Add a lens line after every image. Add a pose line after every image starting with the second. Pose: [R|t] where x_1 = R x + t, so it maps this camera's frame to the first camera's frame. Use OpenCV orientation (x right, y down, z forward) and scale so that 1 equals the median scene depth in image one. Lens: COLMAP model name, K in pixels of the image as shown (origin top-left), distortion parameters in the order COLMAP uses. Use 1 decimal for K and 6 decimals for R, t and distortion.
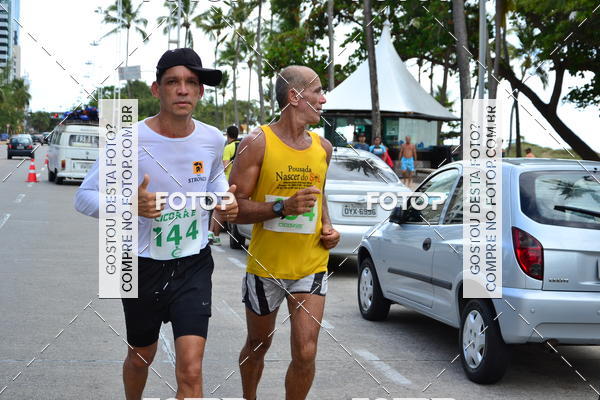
lens RADIAL K [[1046.4, 0, 329.7], [0, 1046.4, 235.6], [0, 0, 1]] dist [-0.006327, 0.111942]
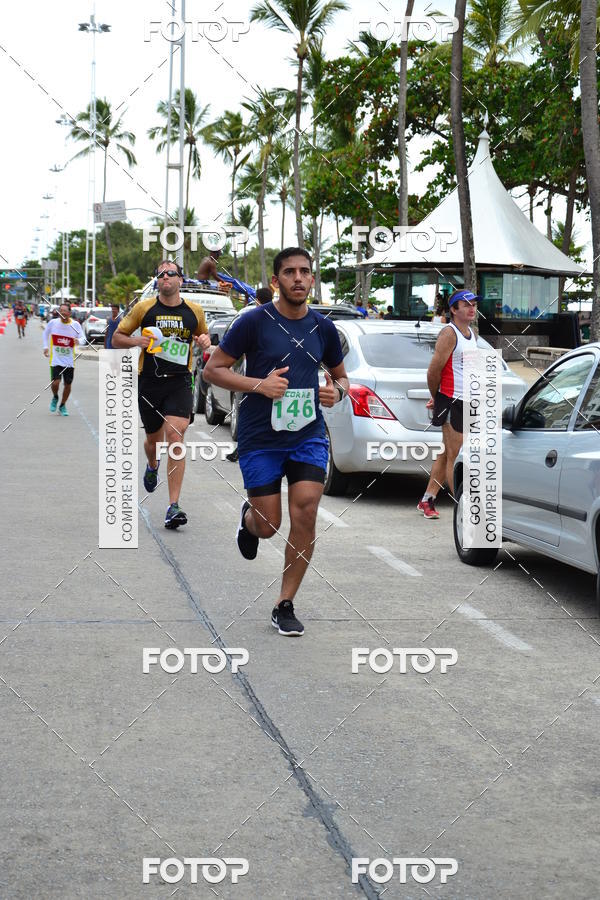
lens RADIAL K [[1716.8, 0, 334.7], [0, 1716.8, 410.9], [0, 0, 1]] dist [0.003177, 0.048234]
pose [[0.999688, -0.009818, -0.022988, -0.018479], [0.009420, 0.999805, -0.017382, -0.003395], [0.023154, 0.017160, 0.999585, -0.123648]]
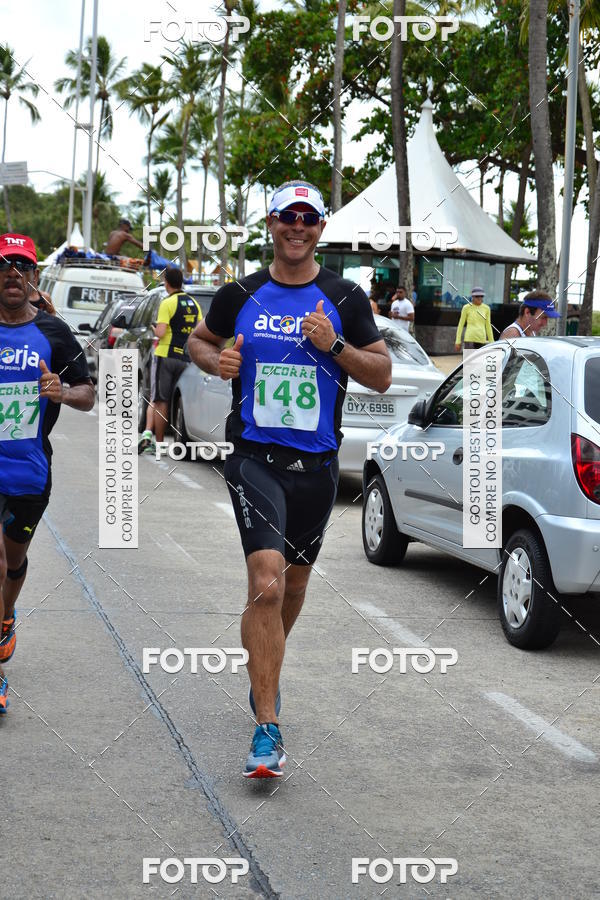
lens RADIAL K [[2320.9, 0, 423.6], [0, 2320.9, 451.4], [0, 0, 1]] dist [-0.008223, 0.323586]
pose [[0.999411, 0.018181, 0.029114, 0.015142], [-0.018153, 0.999834, -0.001216, 0.004822], [-0.029131, 0.000686, 0.999575, -0.369073]]
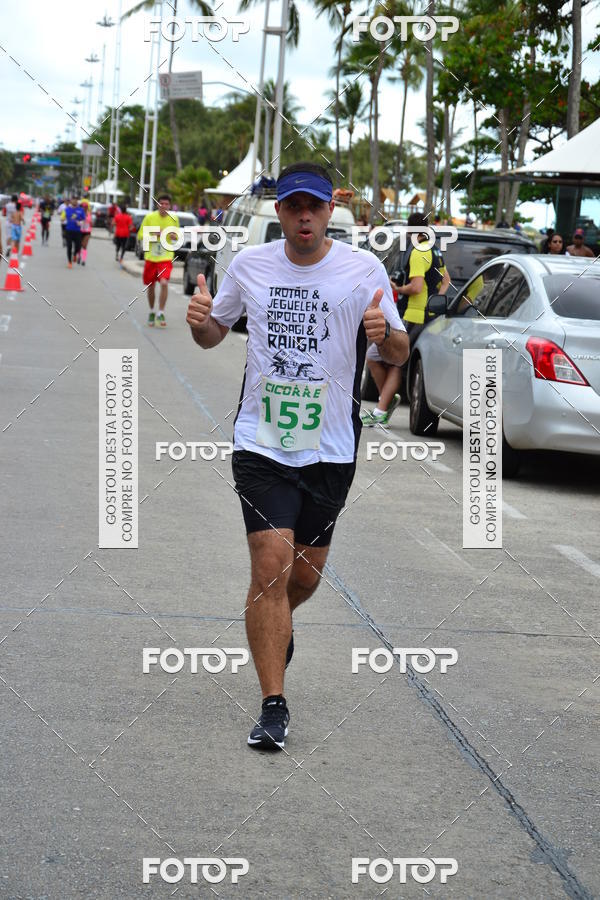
lens RADIAL K [[2561.5, 0, 154.5], [0, 2561.5, 450.0], [0, 0, 1]] dist [0.015176, 0.227587]
pose [[0.996923, 0.042799, -0.065672, -0.111738], [-0.040649, 0.998604, 0.033736, -0.015653], [0.067024, -0.030963, 0.997271, -0.286315]]
